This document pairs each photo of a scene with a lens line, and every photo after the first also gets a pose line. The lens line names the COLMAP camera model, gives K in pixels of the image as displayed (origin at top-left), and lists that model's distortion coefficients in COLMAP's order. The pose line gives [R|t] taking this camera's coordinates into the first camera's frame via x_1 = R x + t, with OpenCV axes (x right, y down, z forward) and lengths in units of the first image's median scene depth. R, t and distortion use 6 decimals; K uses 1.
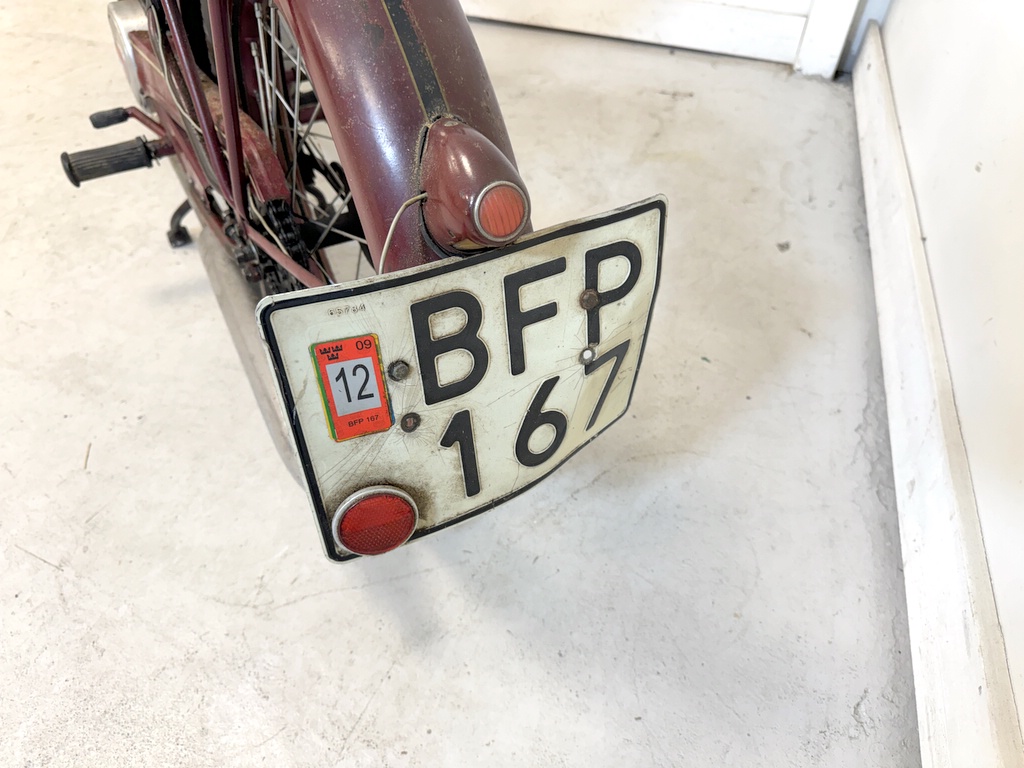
lens RADIAL K [[738.2, 0, 509.2], [0, 738.2, 392.8], [0, 0, 1]] dist [0.002371, -0.023369]
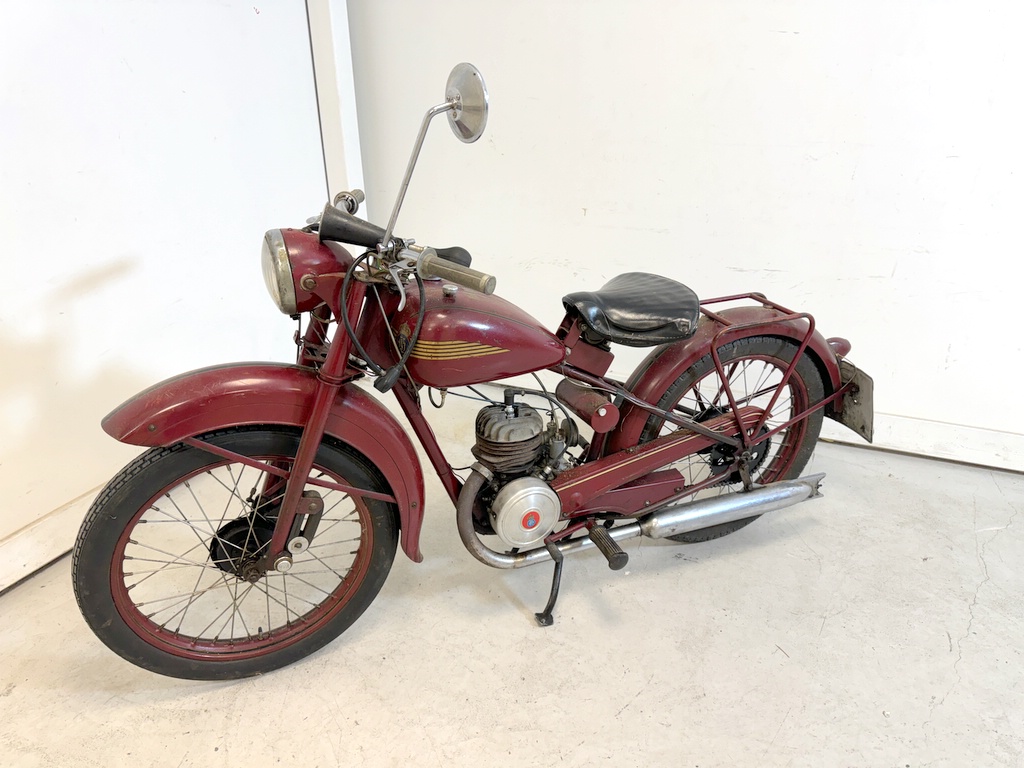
lens RADIAL K [[738.2, 0, 507.9], [0, 738.2, 385.3], [0, 0, 1]] dist [0.002371, -0.023369]
pose [[0.121408, -0.440542, 0.889485, -2.041625], [0.704719, 0.669327, 0.235314, -1.201533], [-0.699022, 0.598268, 0.391720, 0.344542]]
